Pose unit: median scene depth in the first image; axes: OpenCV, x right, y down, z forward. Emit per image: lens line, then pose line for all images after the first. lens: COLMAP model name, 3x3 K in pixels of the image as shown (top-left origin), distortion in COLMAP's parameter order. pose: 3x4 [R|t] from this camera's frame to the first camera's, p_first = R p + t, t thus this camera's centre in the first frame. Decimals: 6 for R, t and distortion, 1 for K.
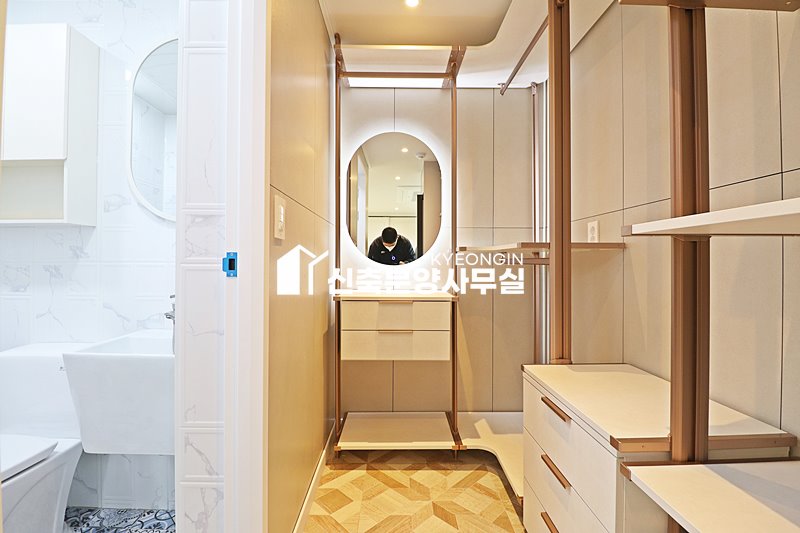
lens RADIAL K [[371.2, 0, 398.4], [0, 371.2, 261.8], [0, 0, 1]] dist [-0.019918, -0.002160]
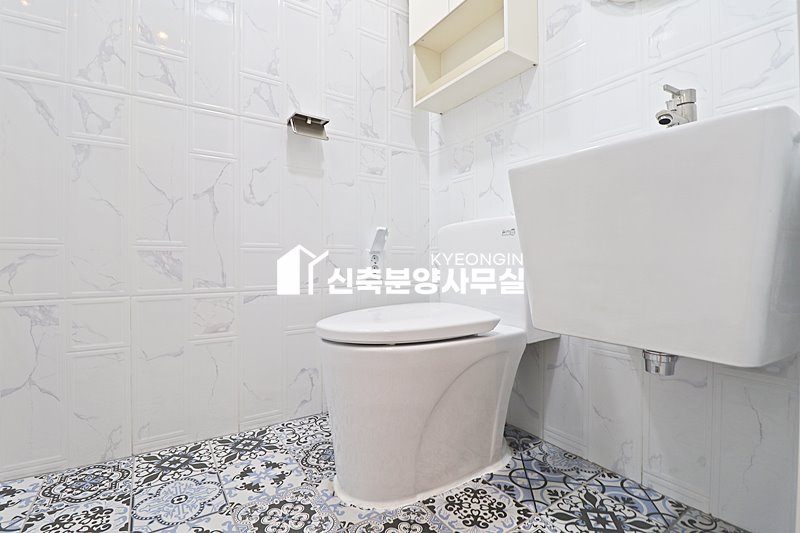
lens RADIAL K [[371.2, 0, 397.5], [0, 371.2, 265.3], [0, 0, 1]] dist [-0.019918, -0.002160]
pose [[0.535579, 0.000544, -0.844485, -0.349711], [0.008376, 0.999947, 0.005956, 0.321122], [0.844444, -0.010263, 0.535546, 0.353470]]
